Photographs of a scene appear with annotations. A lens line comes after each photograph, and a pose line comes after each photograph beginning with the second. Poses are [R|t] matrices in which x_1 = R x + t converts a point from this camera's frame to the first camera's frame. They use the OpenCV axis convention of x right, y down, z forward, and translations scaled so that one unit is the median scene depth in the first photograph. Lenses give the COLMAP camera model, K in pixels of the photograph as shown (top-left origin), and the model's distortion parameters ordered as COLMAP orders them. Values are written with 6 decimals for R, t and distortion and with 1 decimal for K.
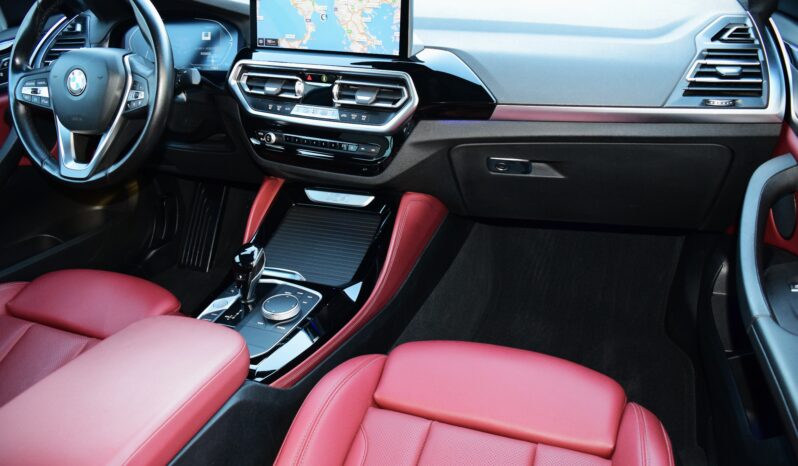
lens RADIAL K [[609.3, 0, 399.0], [0, 609.3, 233.0], [0, 0, 1]] dist [-0.087837, -0.008667]
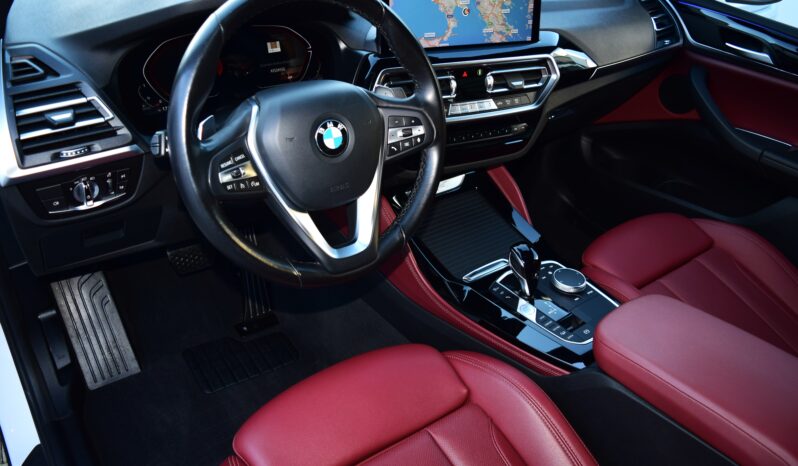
lens RADIAL K [[609.3, 0, 399.0], [0, 609.3, 233.0], [0, 0, 1]] dist [-0.087837, -0.008667]
pose [[0.549131, -0.383957, 0.742316, -1.074257], [0.300027, 0.919577, 0.253697, -0.309352], [-0.780025, 0.083402, 0.620165, 0.500716]]
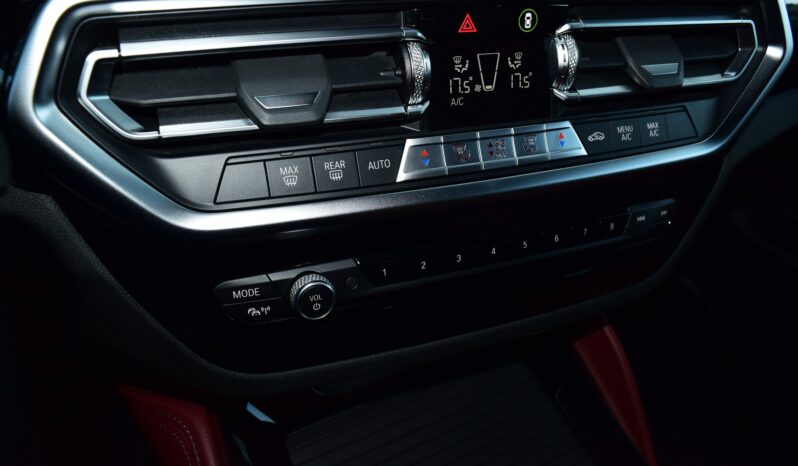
lens RADIAL K [[609.3, 0, 399.0], [0, 609.3, 233.0], [0, 0, 1]] dist [-0.087837, -0.008667]
pose [[0.640691, -0.364099, 0.675979, -0.377200], [0.276106, 0.930772, 0.239644, -0.249720], [-0.716436, 0.033104, 0.696867, 0.869307]]
